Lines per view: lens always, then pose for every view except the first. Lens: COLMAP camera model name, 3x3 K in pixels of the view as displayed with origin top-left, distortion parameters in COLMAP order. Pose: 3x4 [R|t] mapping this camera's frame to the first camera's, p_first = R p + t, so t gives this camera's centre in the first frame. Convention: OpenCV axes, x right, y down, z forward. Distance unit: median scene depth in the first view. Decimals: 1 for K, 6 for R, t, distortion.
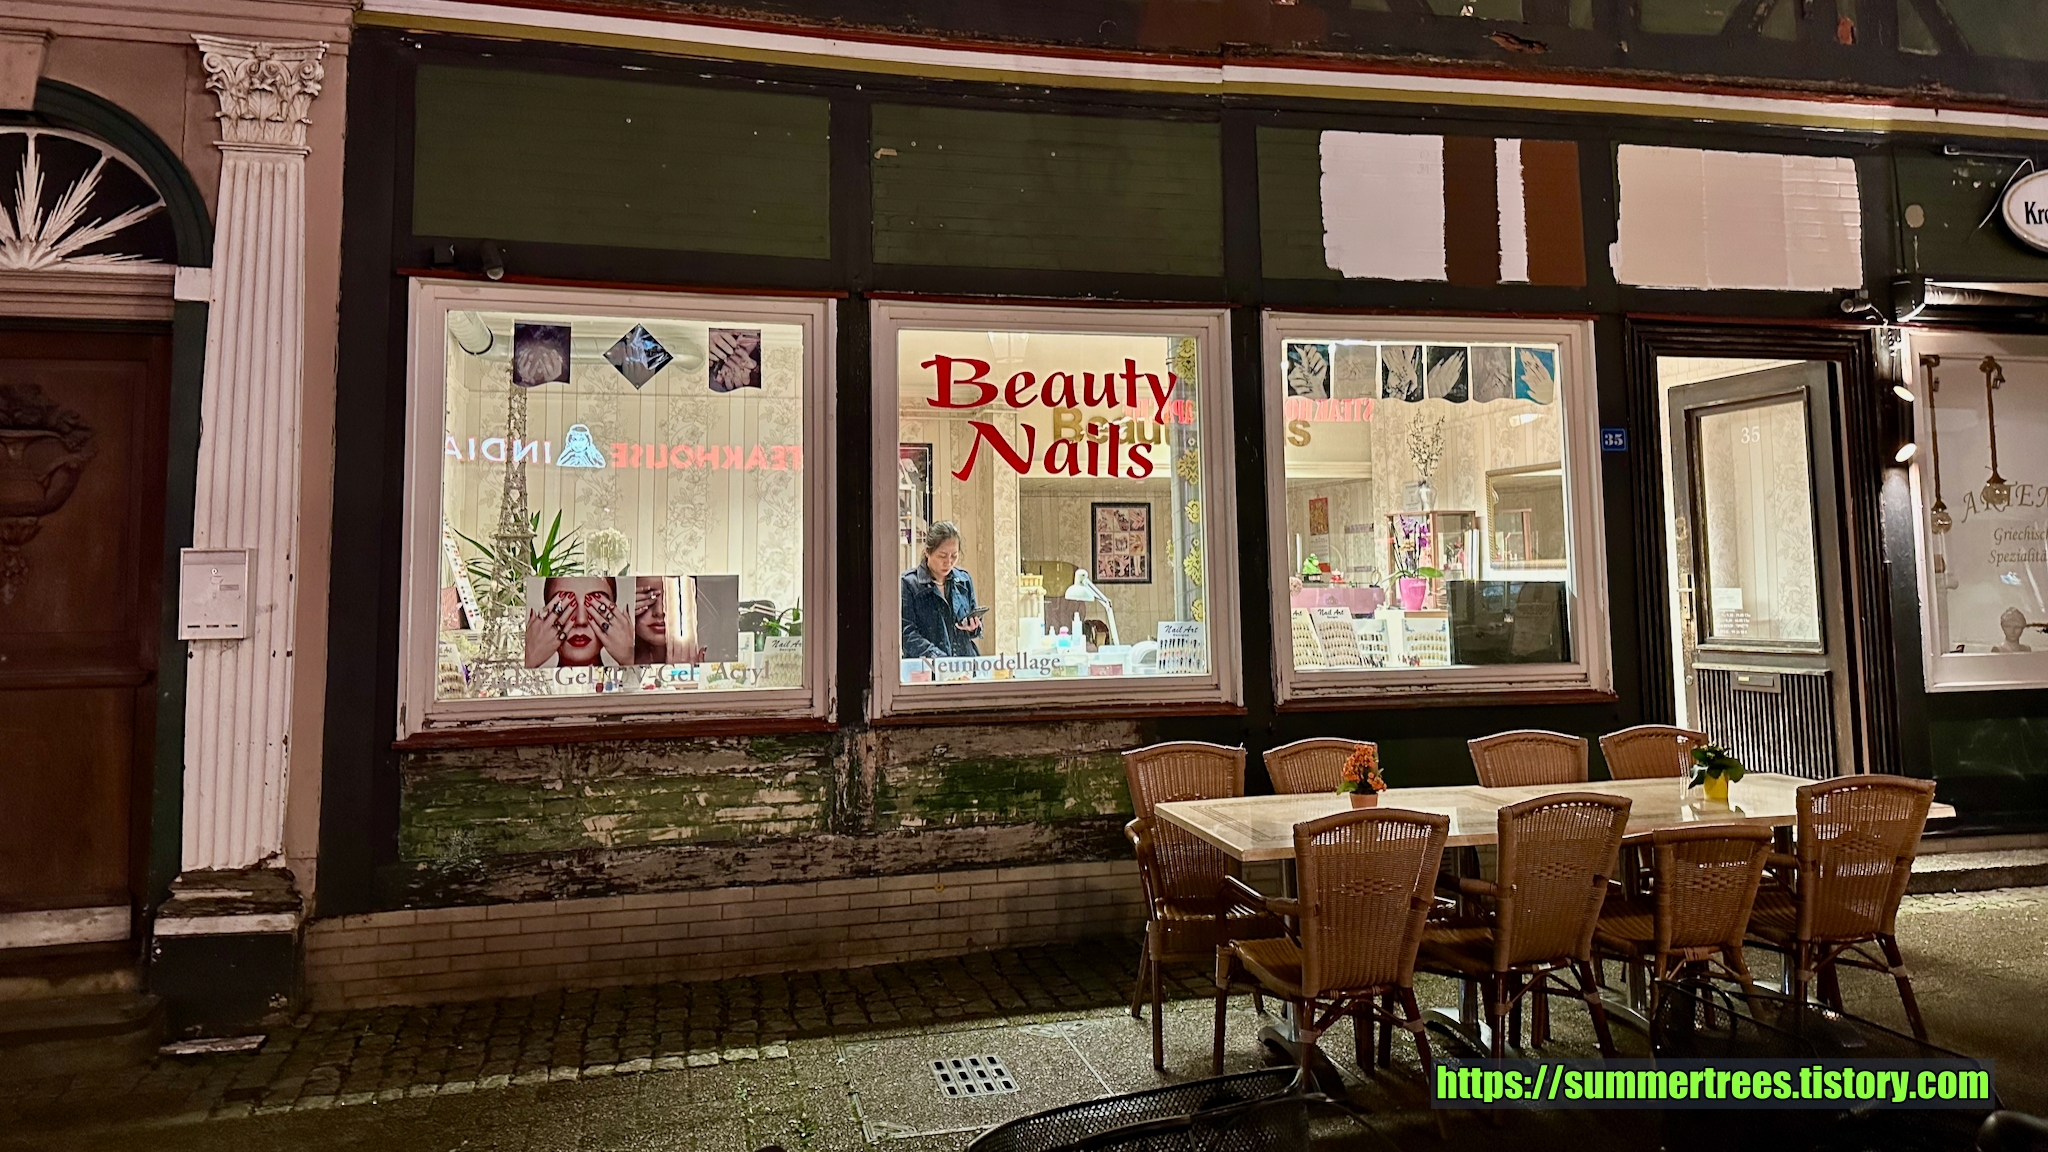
lens RADIAL K [[1380.5, 0, 1024.0], [0, 1380.5, 576.0], [0, 0, 1]] dist [0.000095, -0.000967]
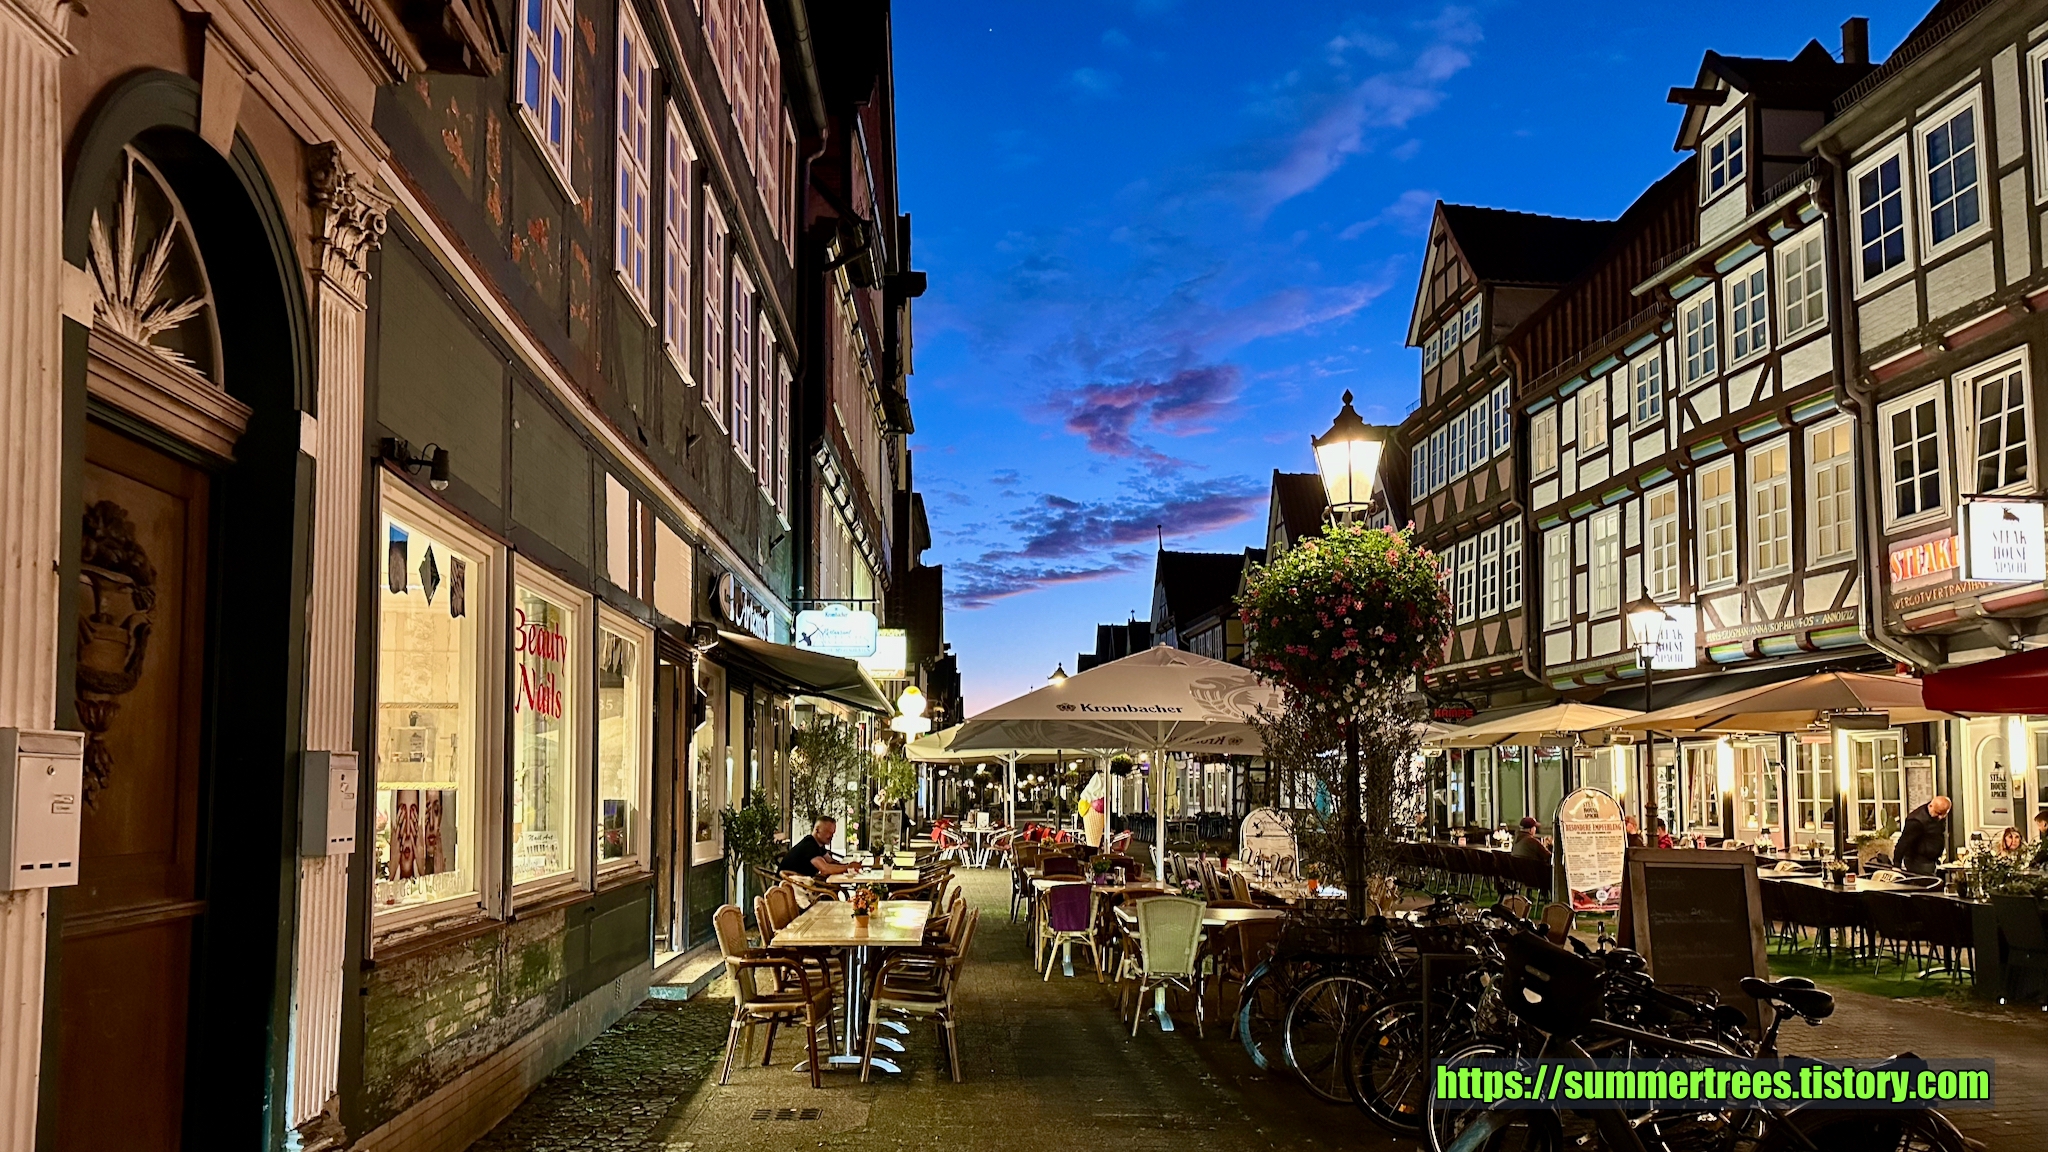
lens RADIAL K [[1380.5, 0, 1024.0], [0, 1380.5, 576.0], [0, 0, 1]] dist [0.000095, -0.000967]
pose [[0.164324, 0.162517, 0.972926, -1.178368], [-0.014109, 0.986621, -0.162422, 0.002139], [-0.986306, 0.012963, 0.164418, 0.386241]]
